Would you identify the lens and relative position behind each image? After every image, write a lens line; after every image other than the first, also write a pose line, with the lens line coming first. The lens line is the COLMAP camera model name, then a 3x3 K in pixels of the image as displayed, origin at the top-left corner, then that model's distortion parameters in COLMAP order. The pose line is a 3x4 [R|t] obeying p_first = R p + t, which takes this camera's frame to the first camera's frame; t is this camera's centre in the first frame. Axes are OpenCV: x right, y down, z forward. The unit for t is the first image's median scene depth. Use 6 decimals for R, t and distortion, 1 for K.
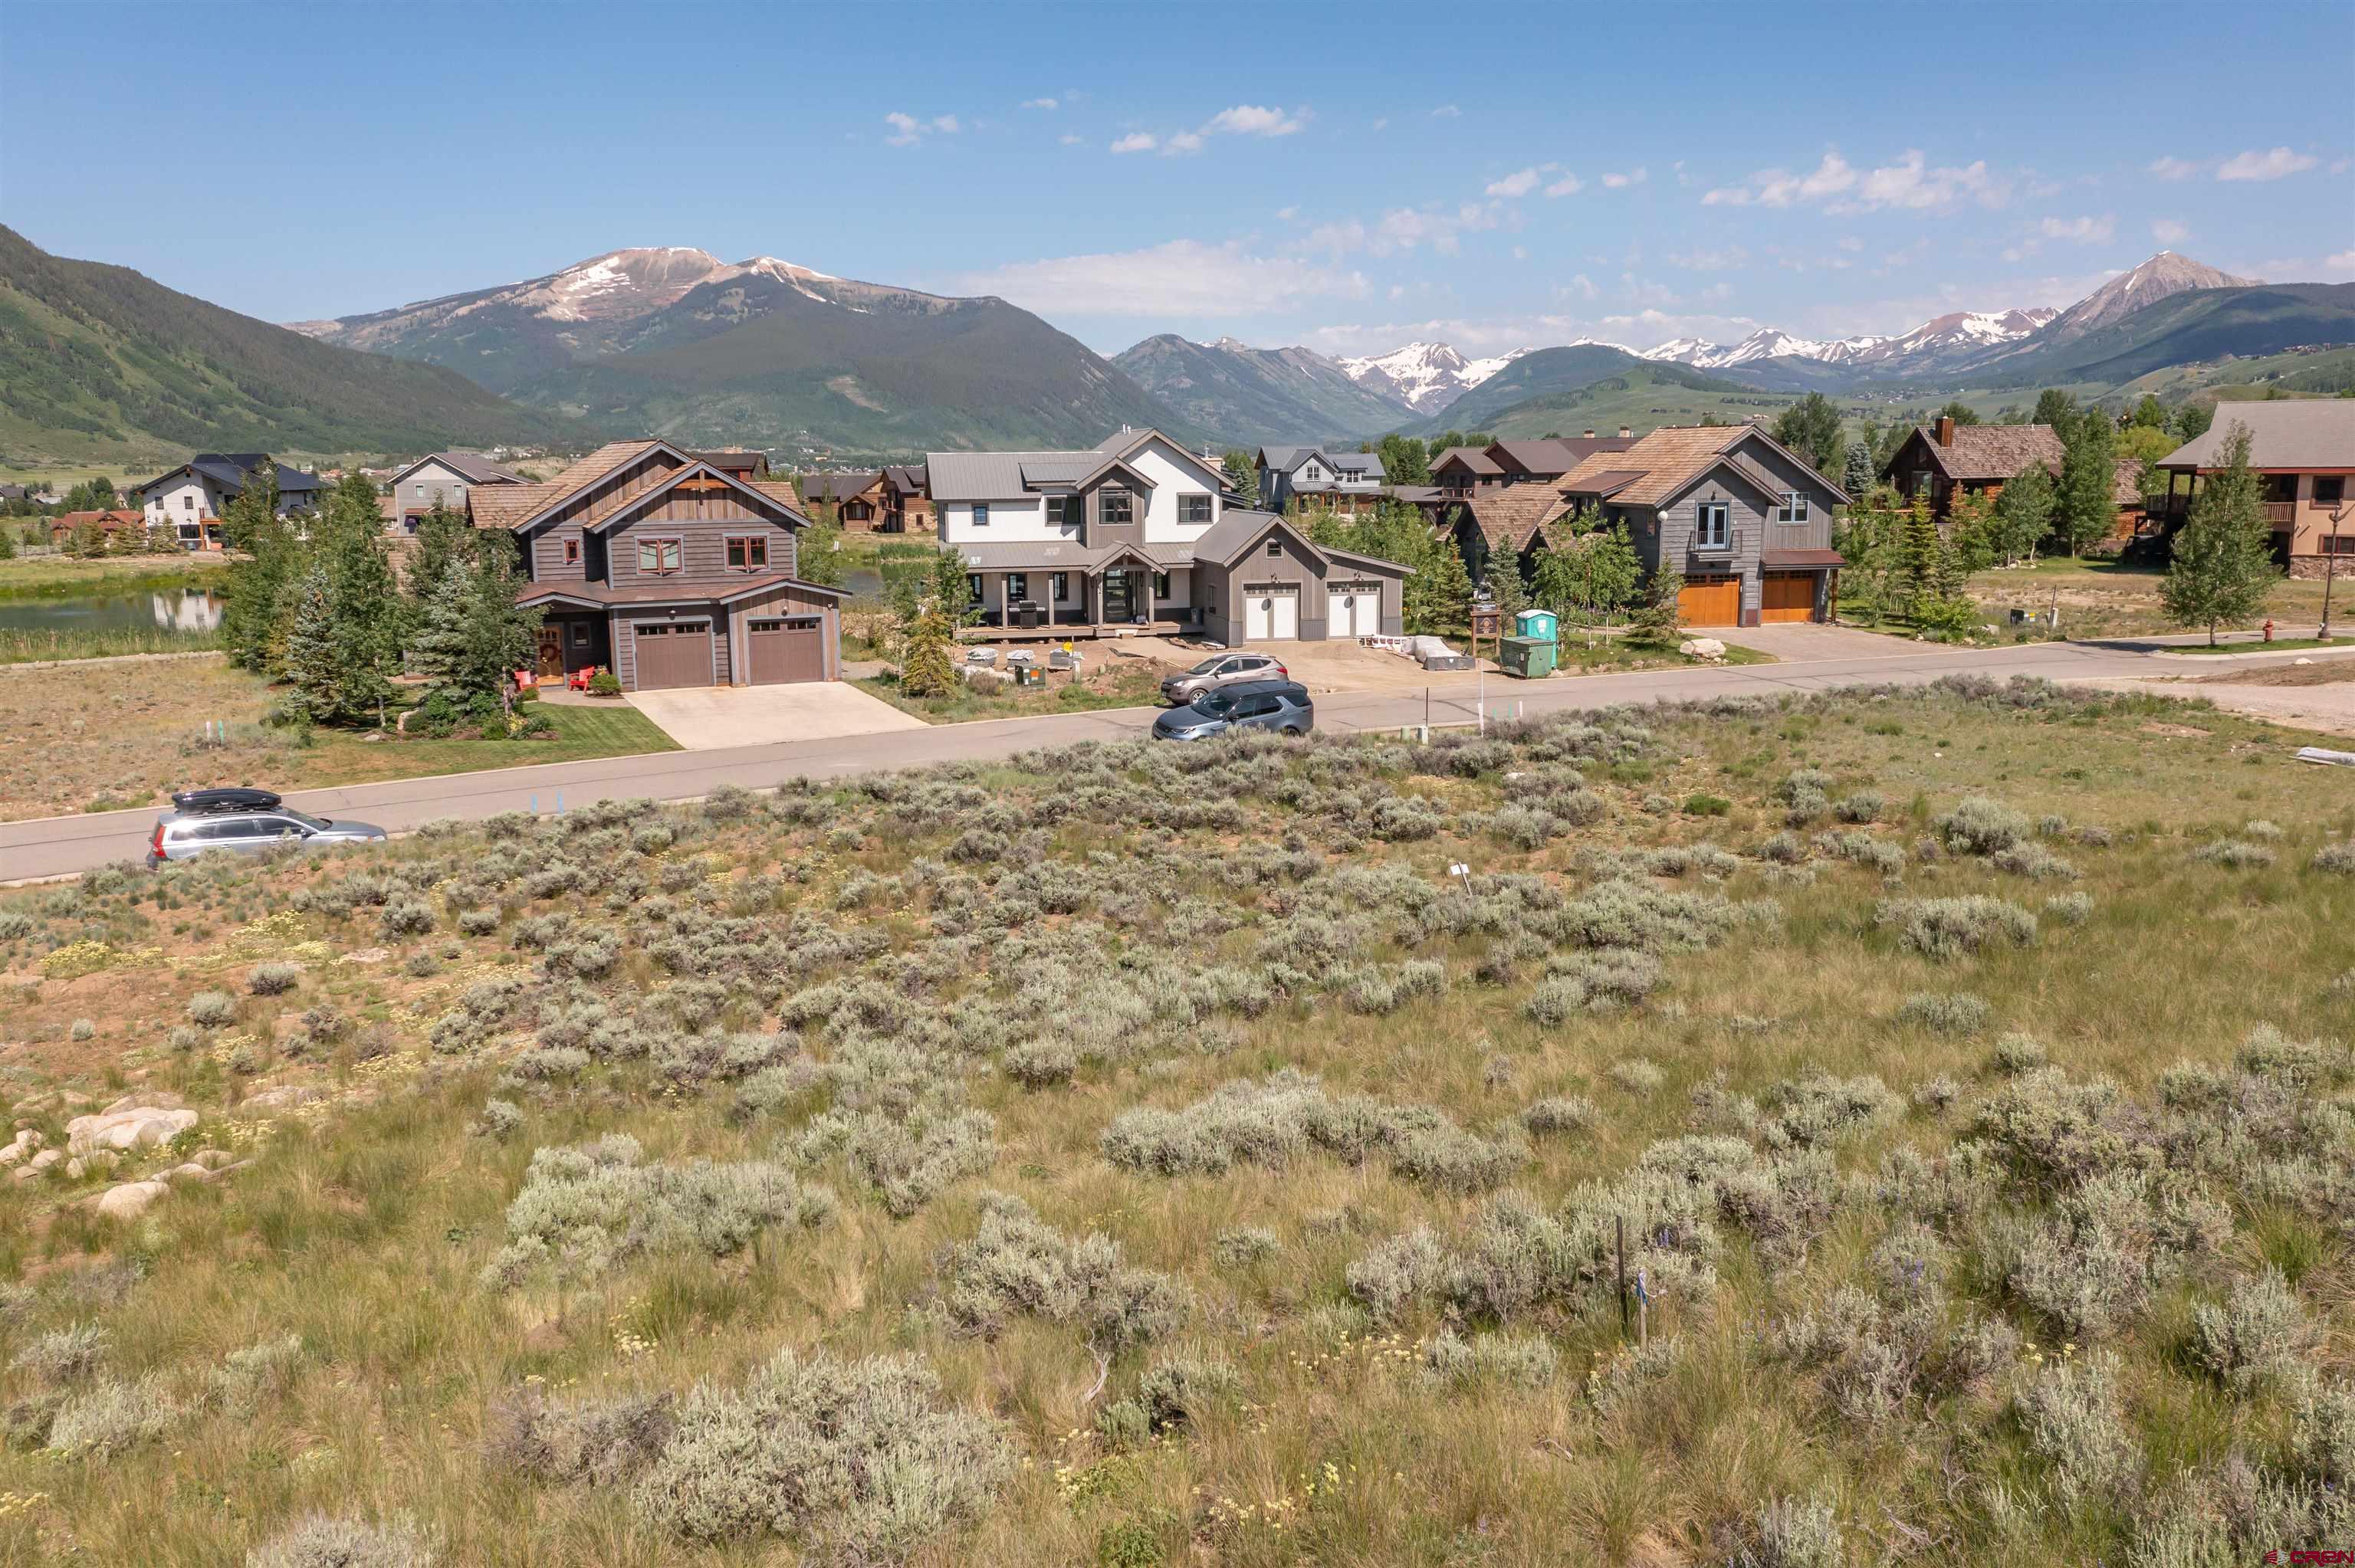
lens RADIAL K [[1858.7, 0, 1174.6], [0, 1858.7, 792.1], [0, 0, 1]] dist [-0.008437, 0.008100]
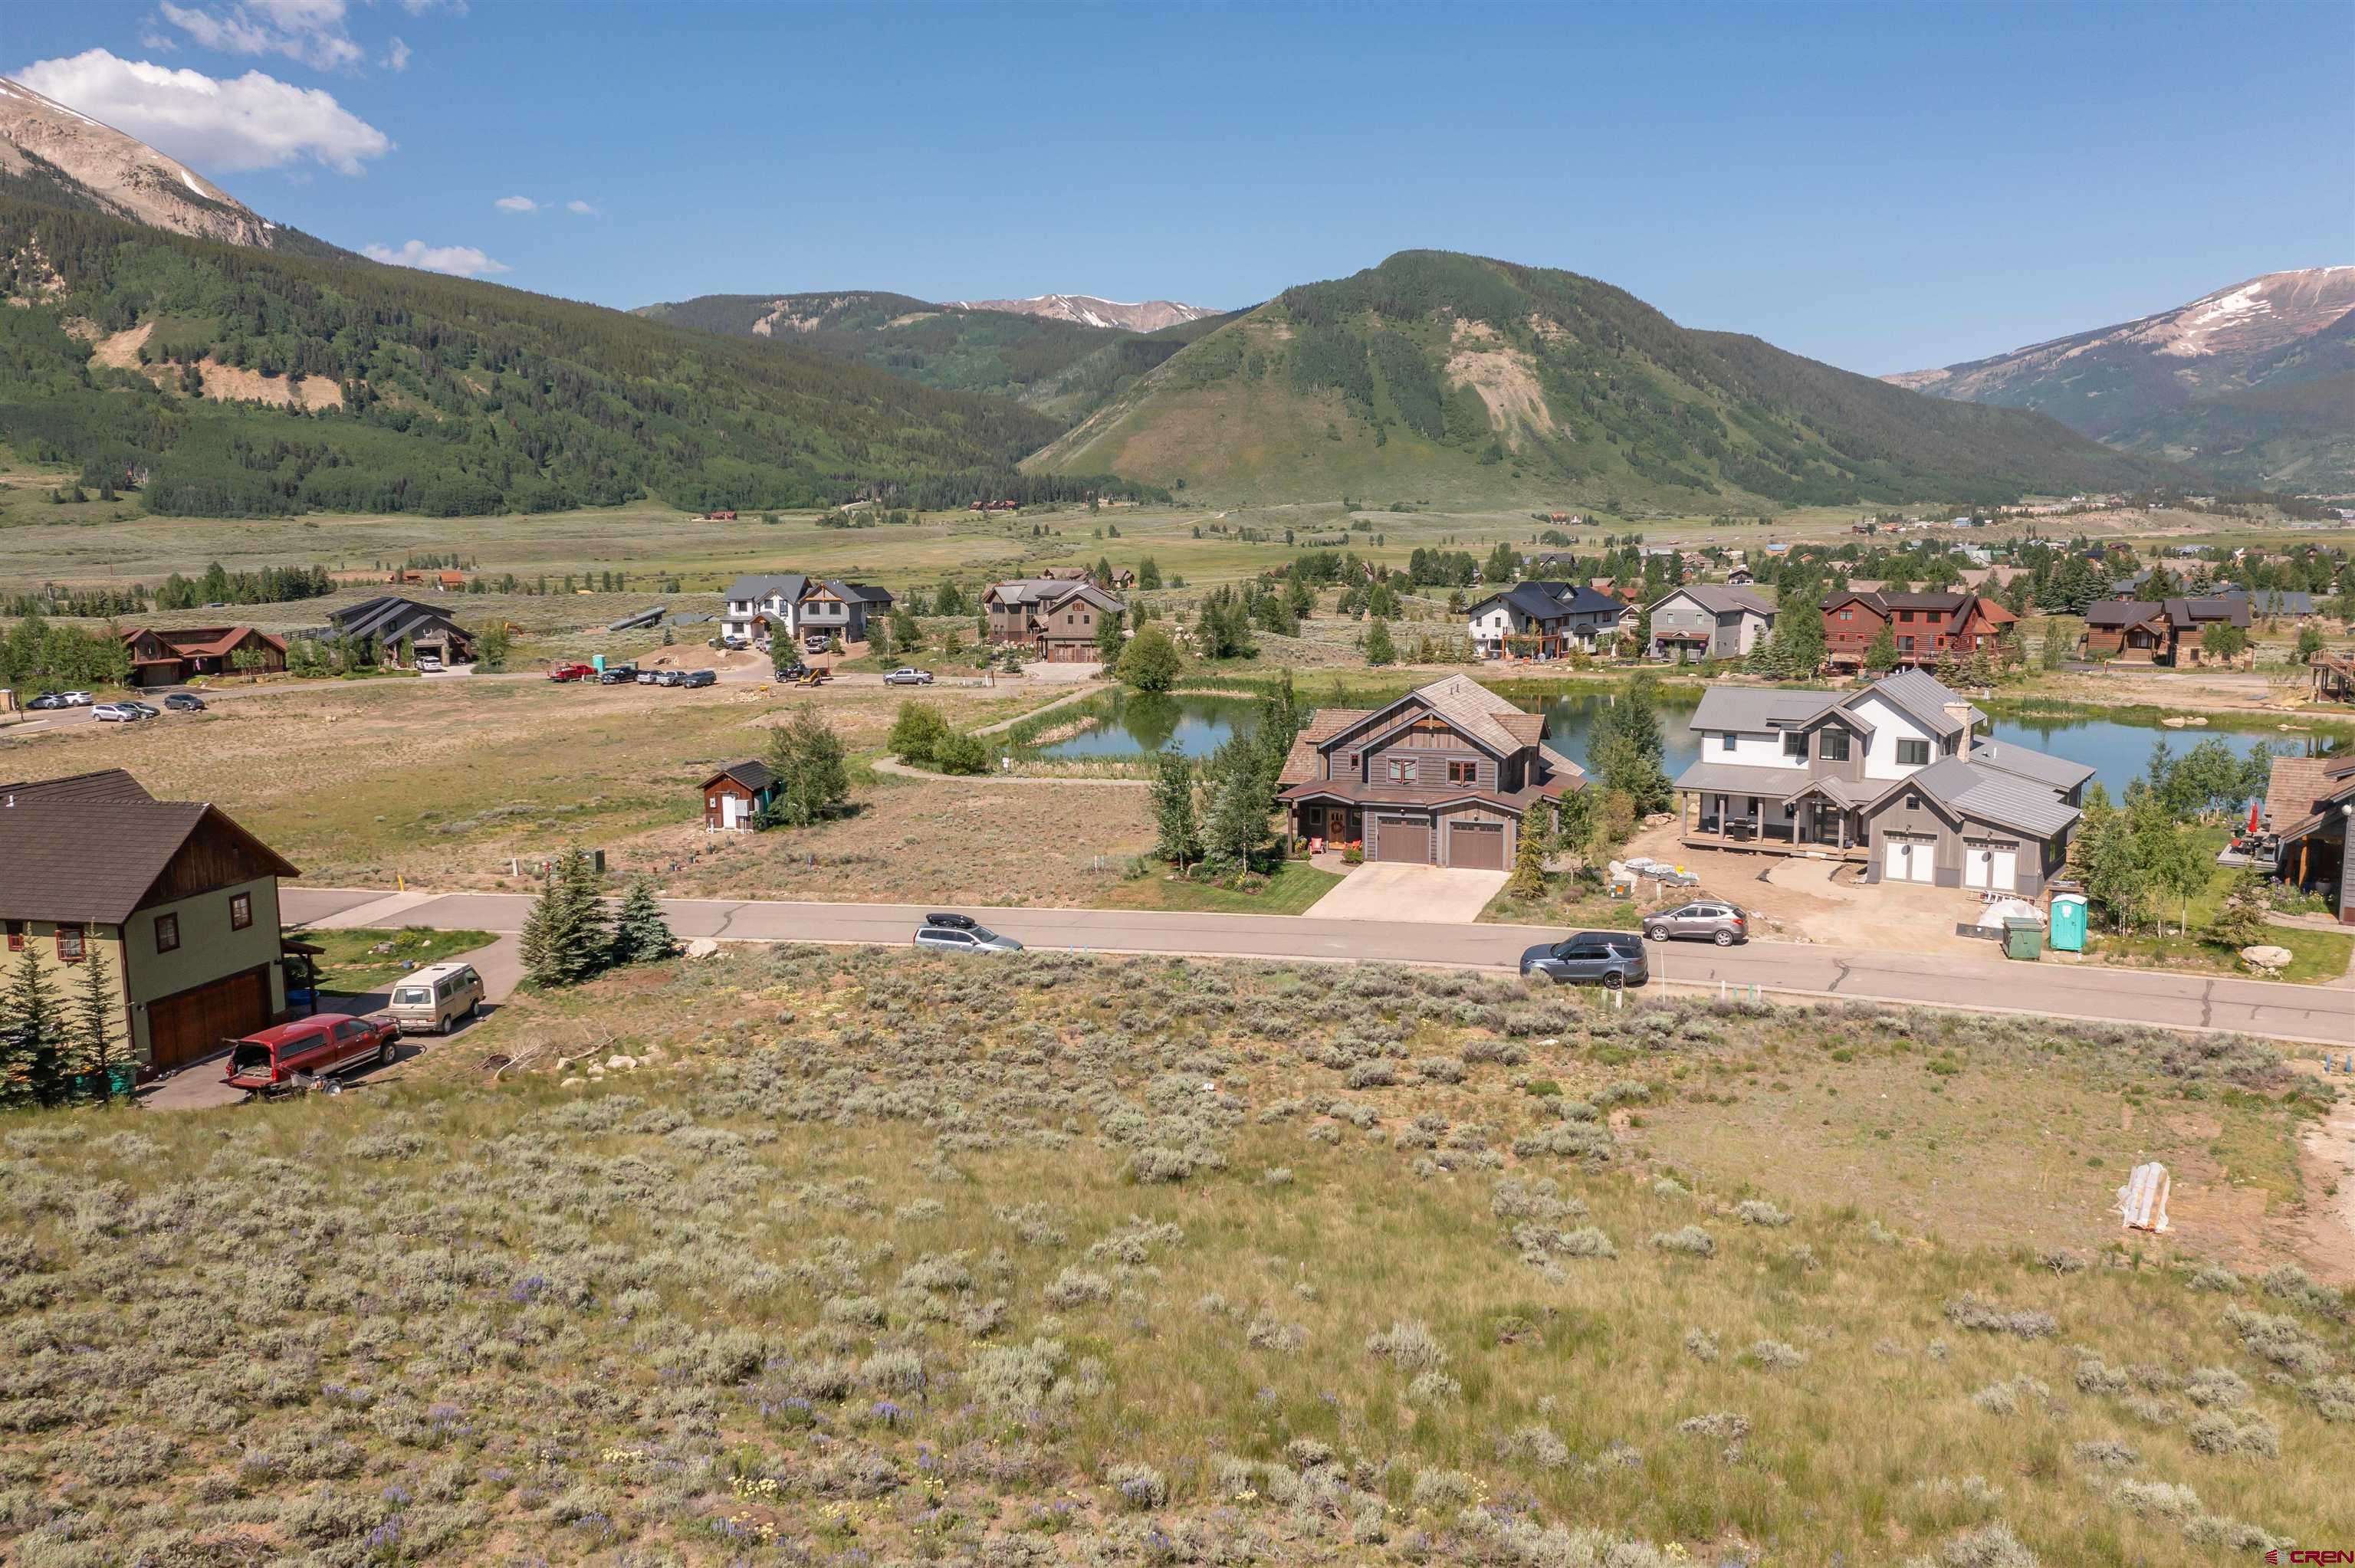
lens RADIAL K [[1858.7, 0, 1169.5], [0, 1858.7, 786.8], [0, 0, 1]] dist [-0.008437, 0.008100]
pose [[0.693424, 0.107040, -0.712534, 0.233788], [-0.125092, 0.991771, 0.027252, -0.049124], [0.709588, 0.070235, 0.701108, -0.051022]]
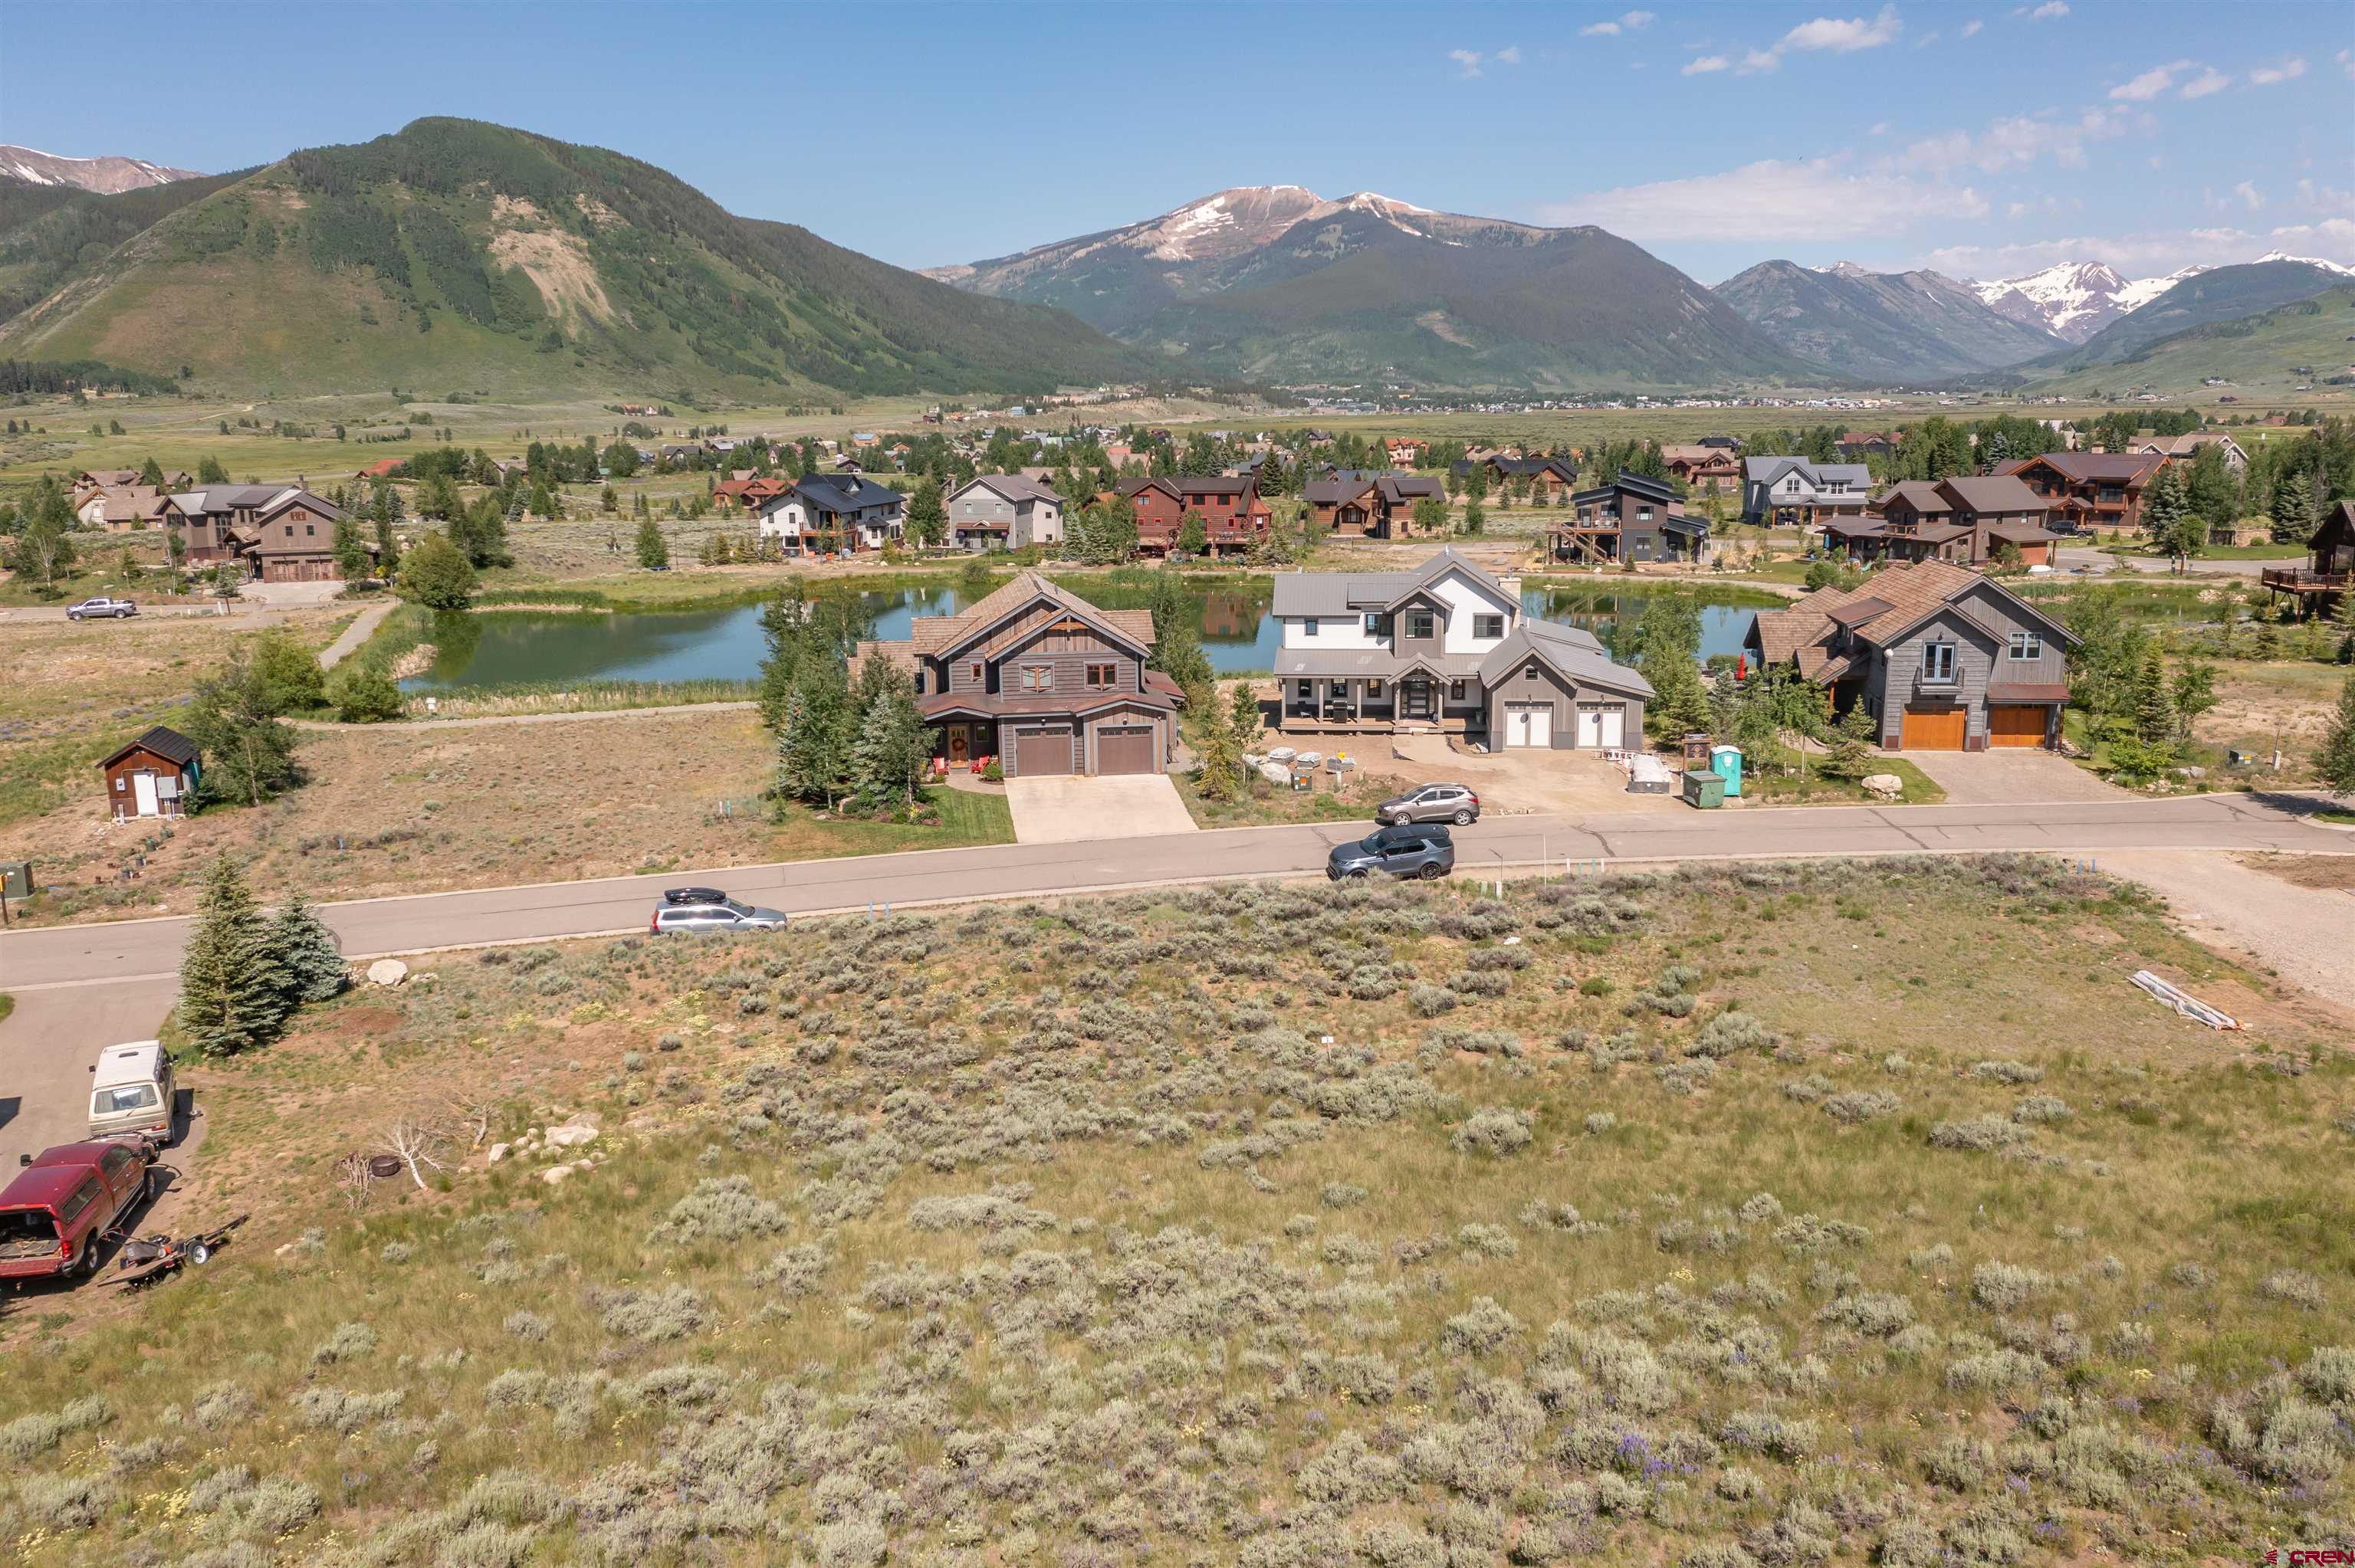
lens RADIAL K [[1858.7, 0, 1172.8], [0, 1858.7, 783.2], [0, 0, 1]] dist [-0.008437, 0.008100]
pose [[0.952505, 0.060406, -0.298473, 0.084305], [-0.051282, 0.997949, 0.038315, -0.040237], [0.300175, -0.021189, 0.953649, -0.098065]]
